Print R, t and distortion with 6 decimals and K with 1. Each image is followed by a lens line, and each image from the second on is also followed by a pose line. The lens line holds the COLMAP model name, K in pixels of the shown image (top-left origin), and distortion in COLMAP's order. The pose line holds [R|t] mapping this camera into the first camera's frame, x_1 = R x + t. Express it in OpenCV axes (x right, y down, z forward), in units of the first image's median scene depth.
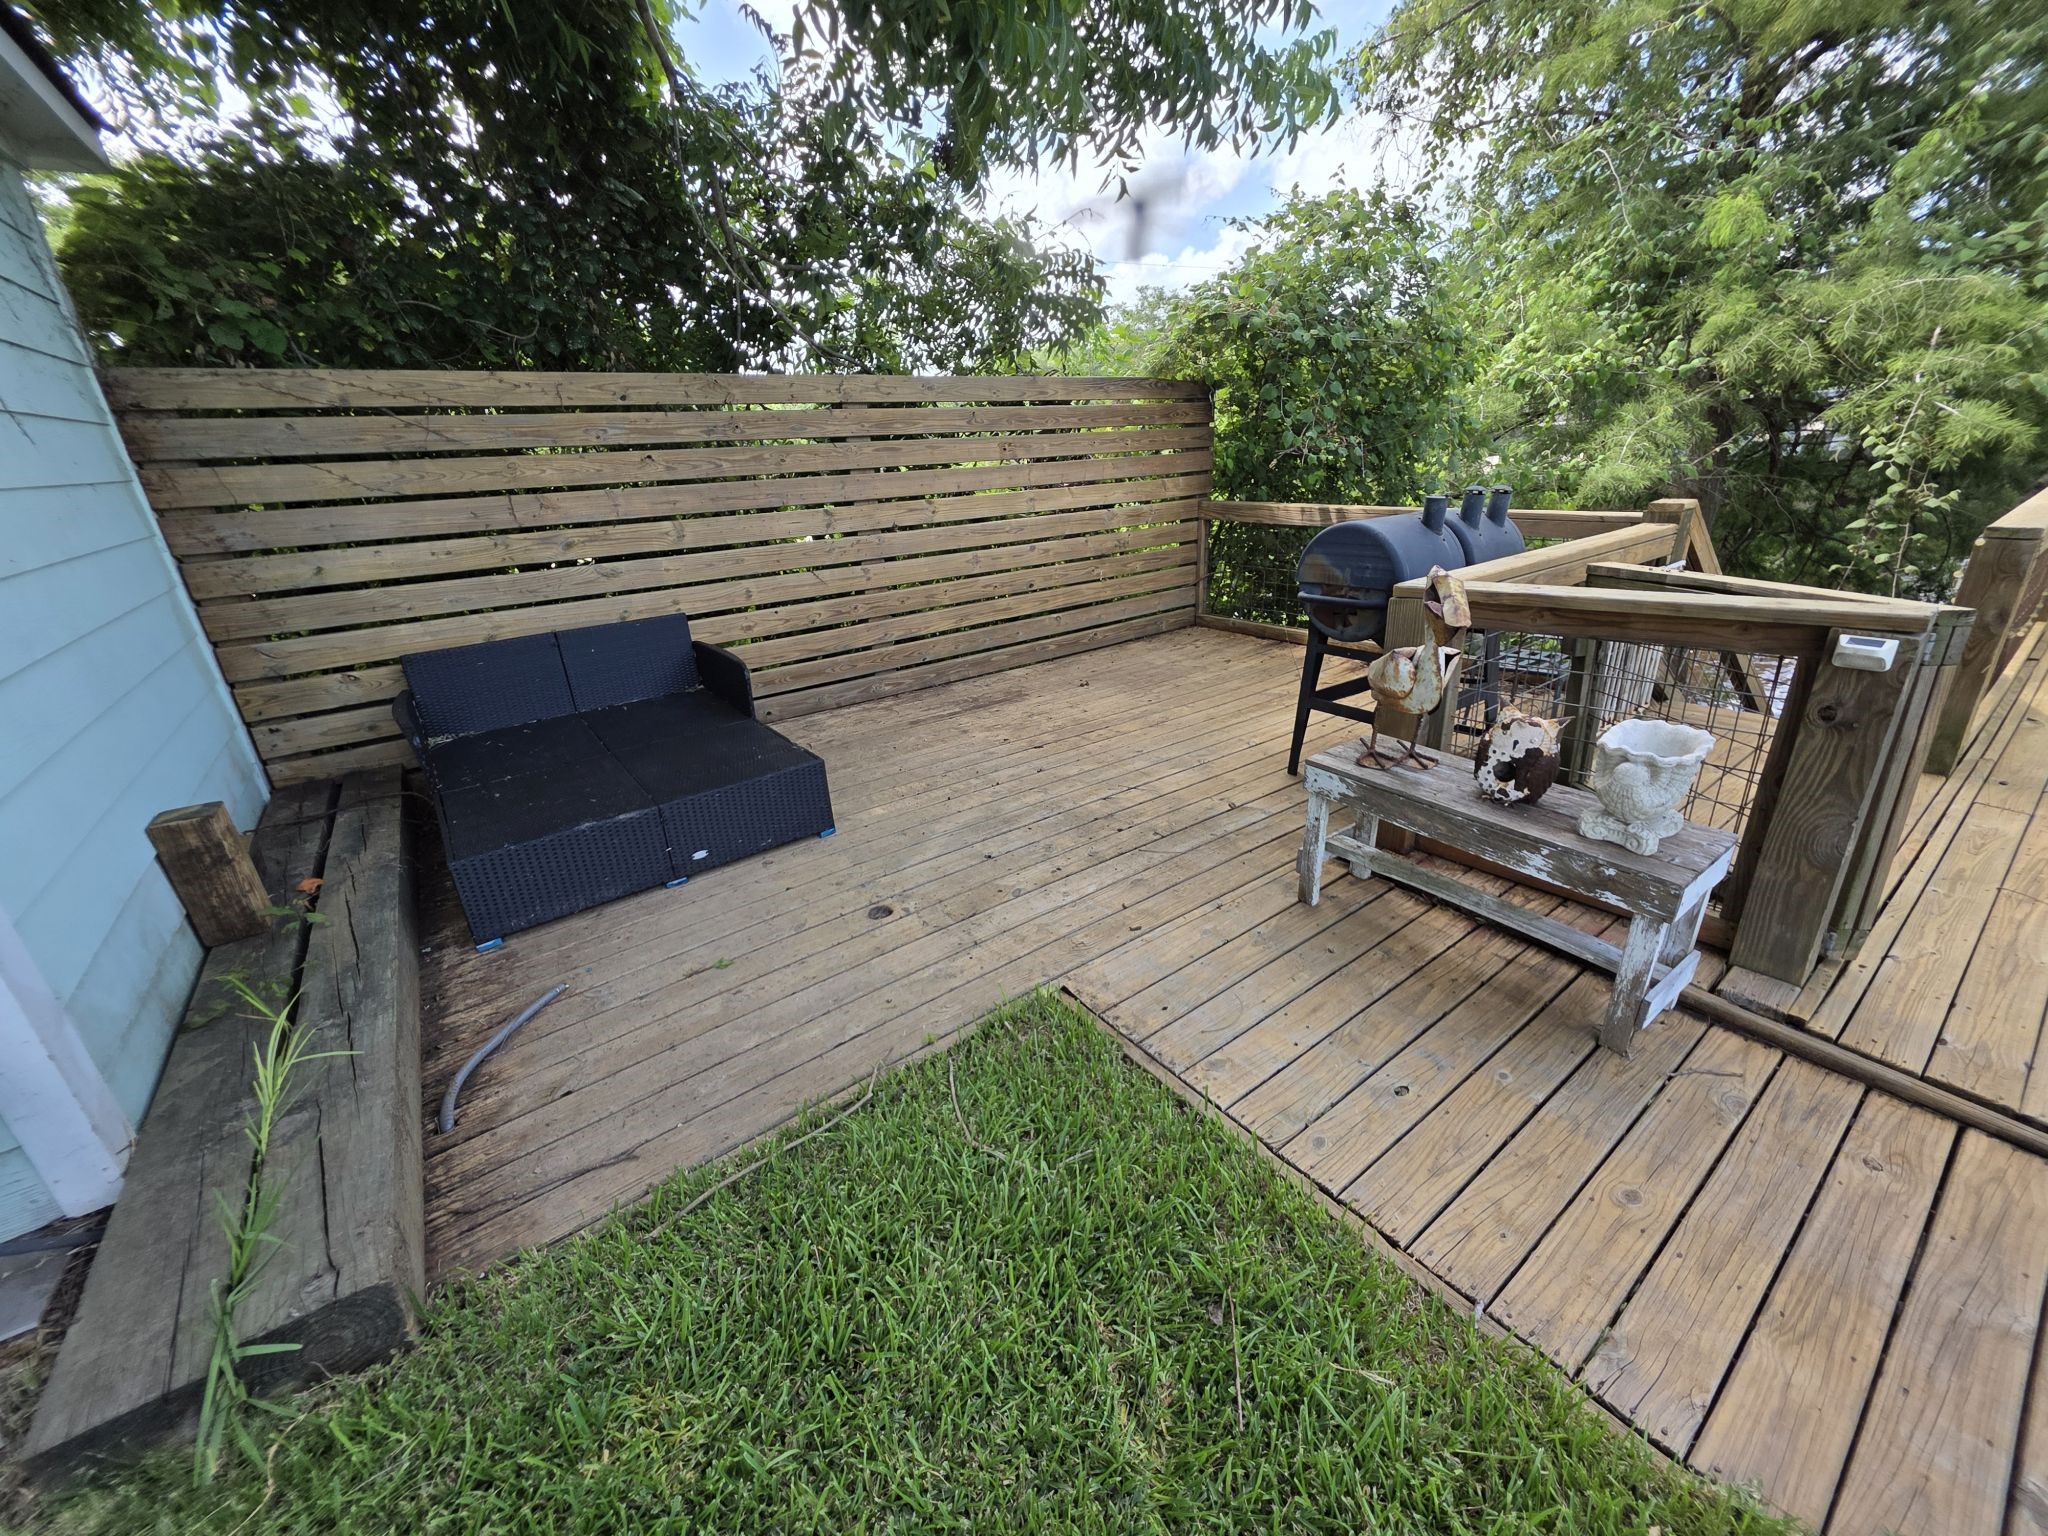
lens RADIAL K [[809.2, 0, 1031.6], [0, 809.2, 765.7], [0, 0, 1]] dist [-0.002236, 0.000432]
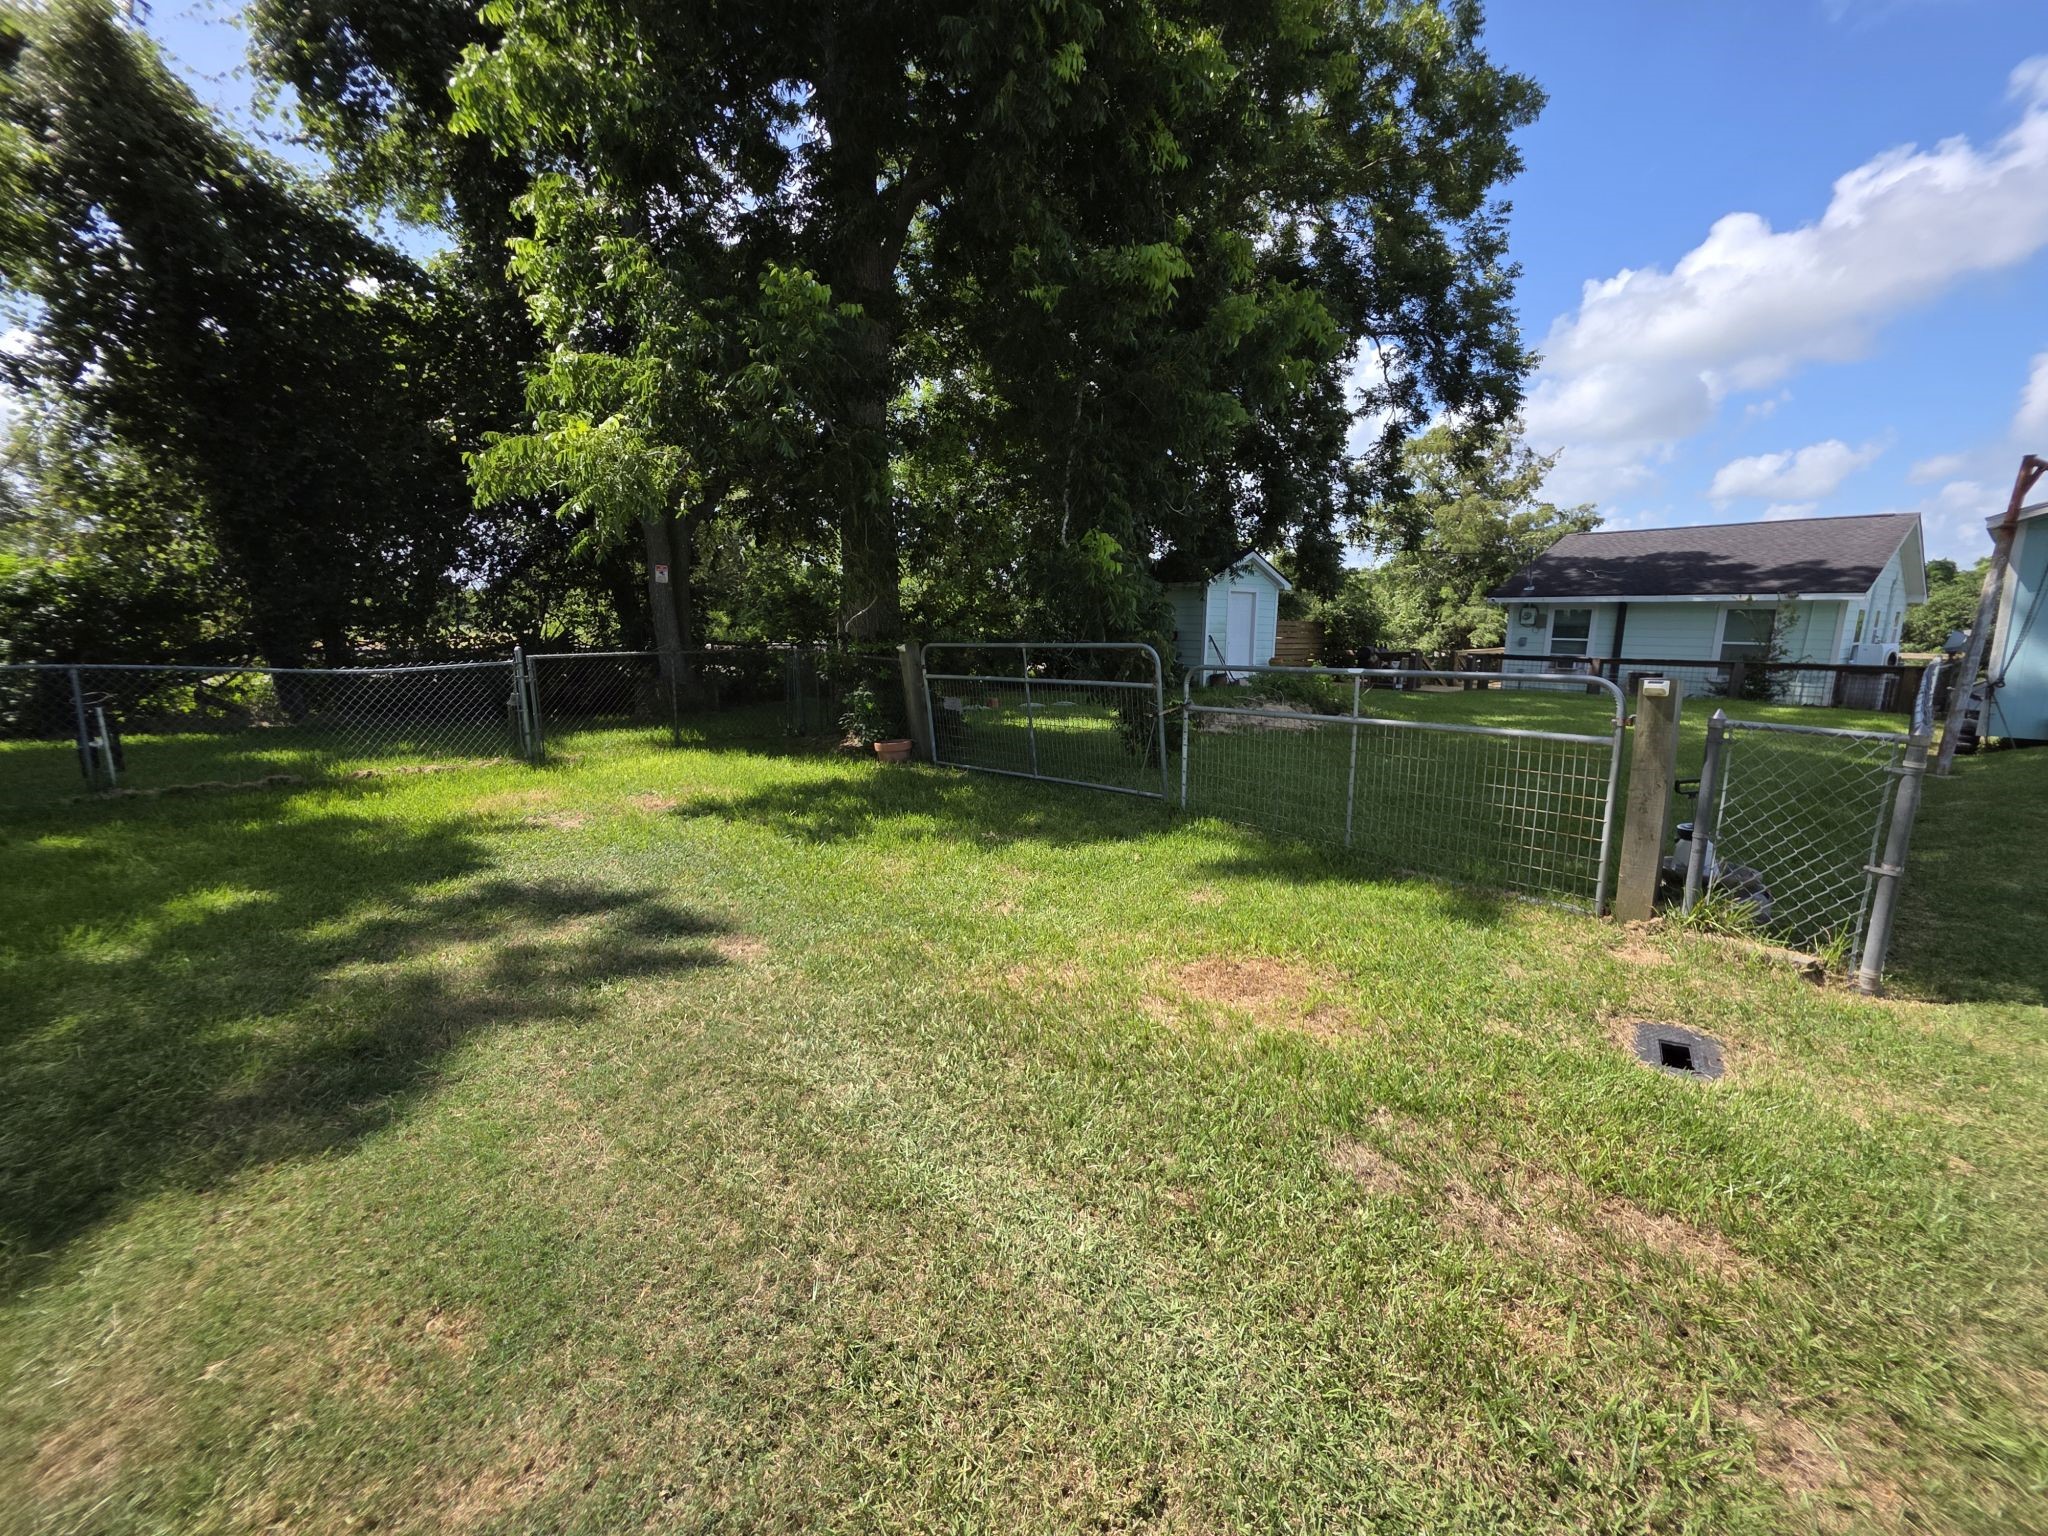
lens RADIAL K [[809.2, 0, 1018.5], [0, 809.2, 772.0], [0, 0, 1]] dist [-0.002236, 0.000432]
pose [[0.998869, 0.046784, 0.008504, -1.577491], [-0.043884, 0.975847, -0.214001, 1.442296], [-0.018310, 0.213386, 0.976796, -3.350026]]
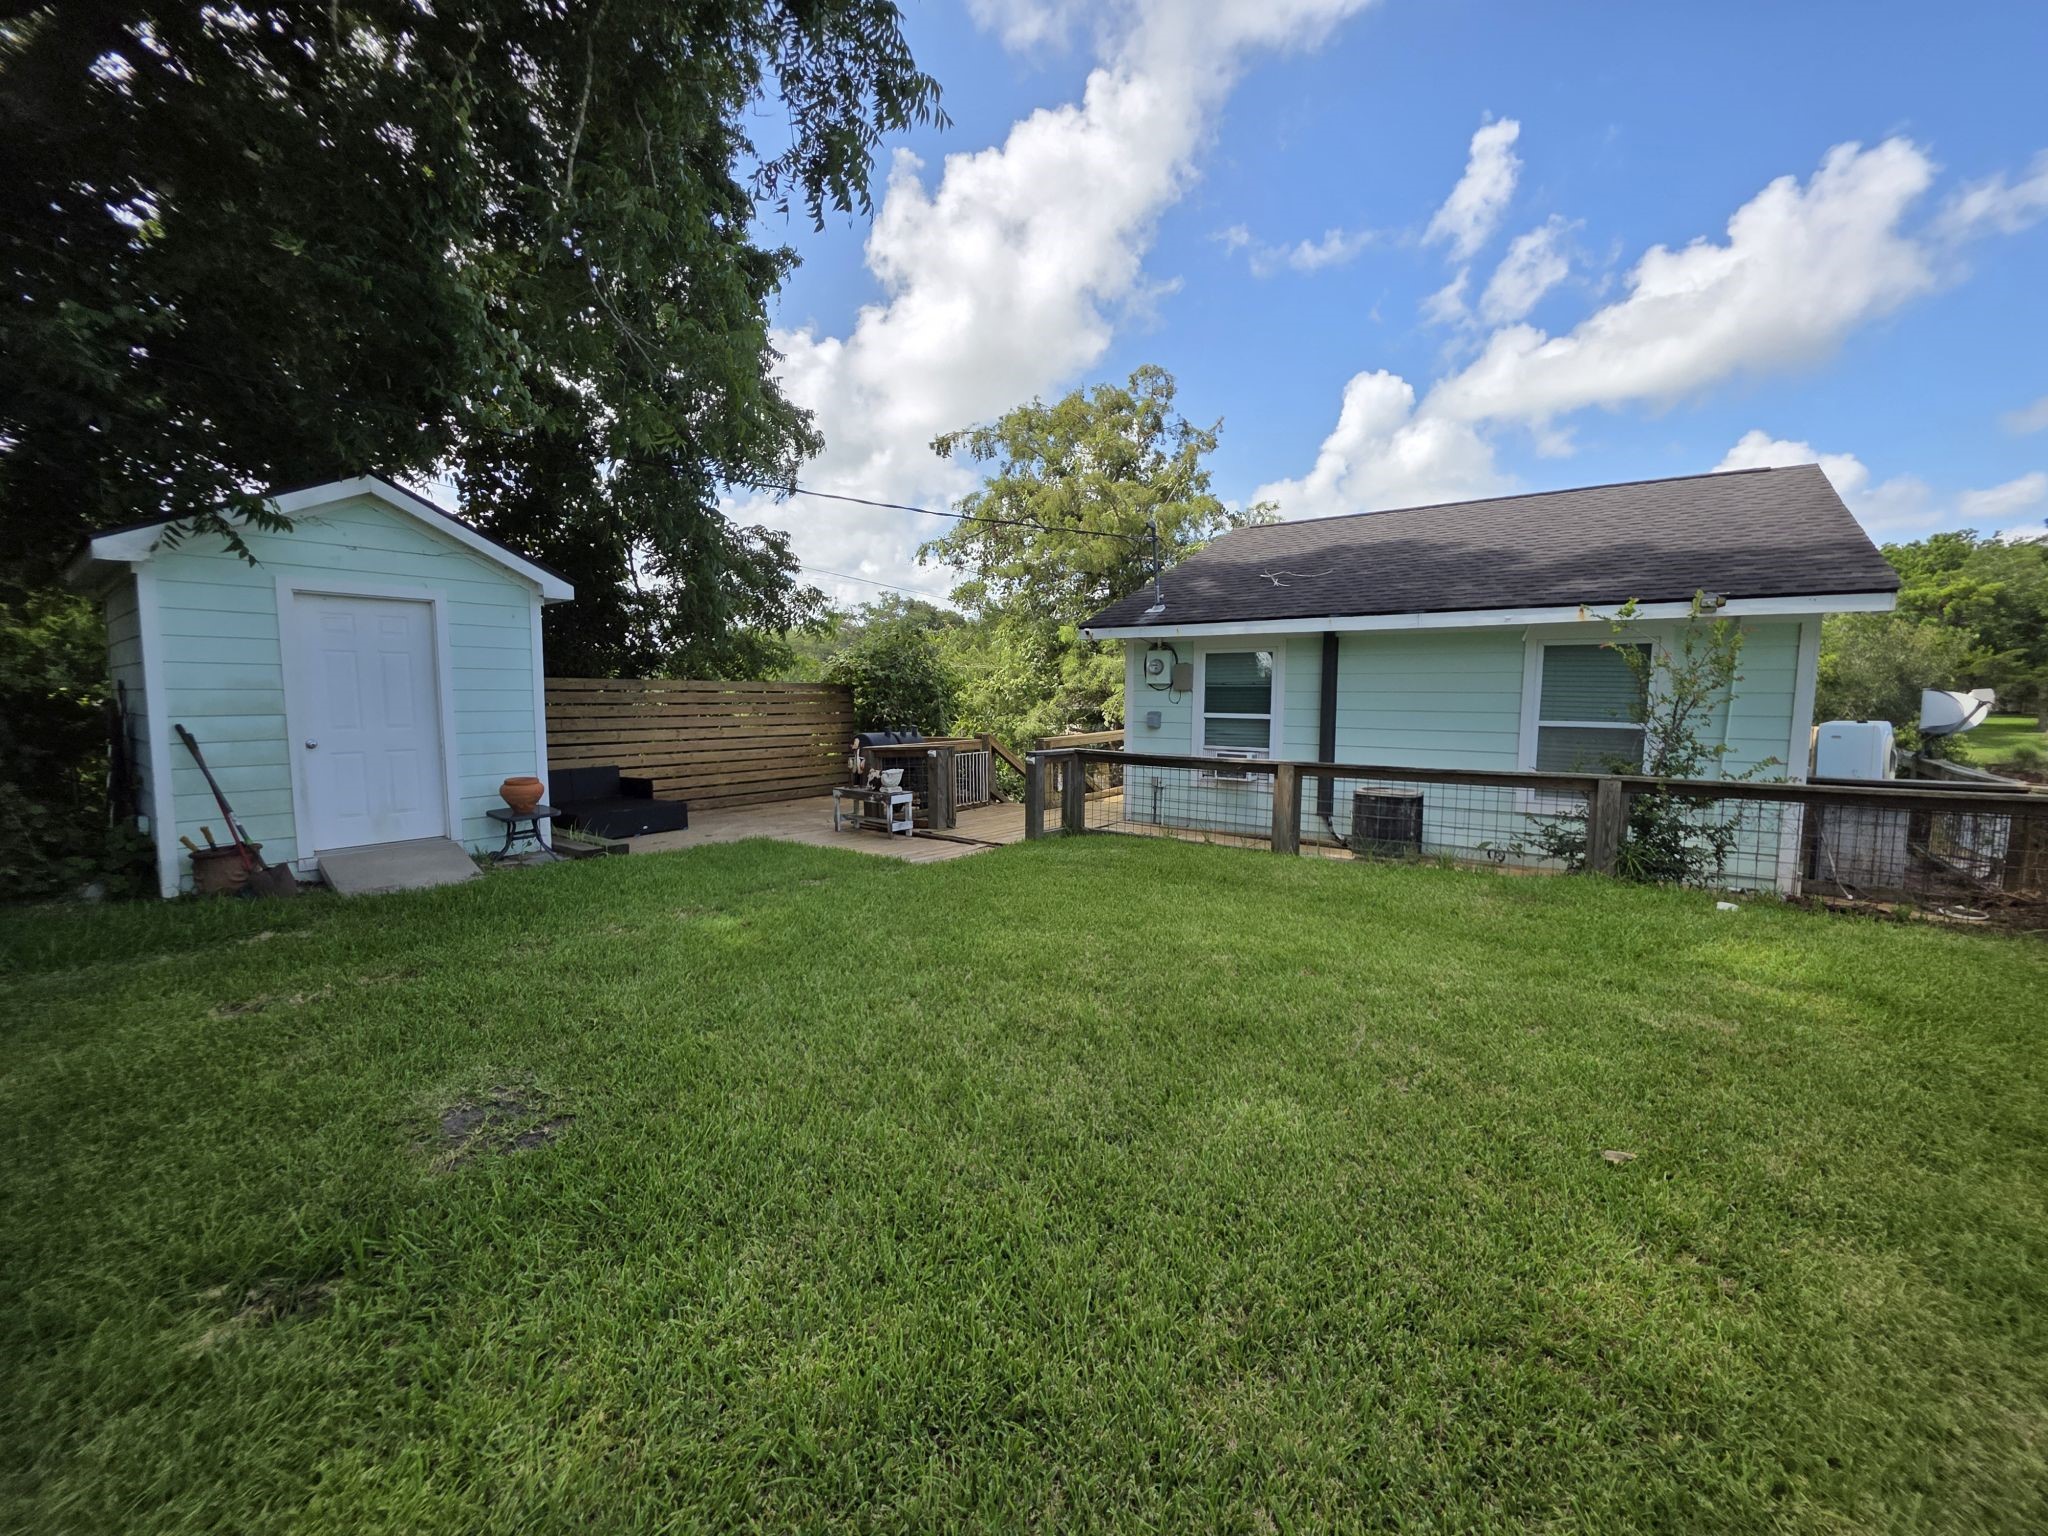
lens RADIAL K [[809.2, 0, 1040.1], [0, 809.2, 757.3], [0, 0, 1]] dist [-0.002236, 0.000432]
pose [[0.956799, 0.015269, 0.290350, 0.077652], [0.076580, 0.950125, -0.302321, 0.502698], [-0.280485, 0.311496, 0.907909, -1.292979]]
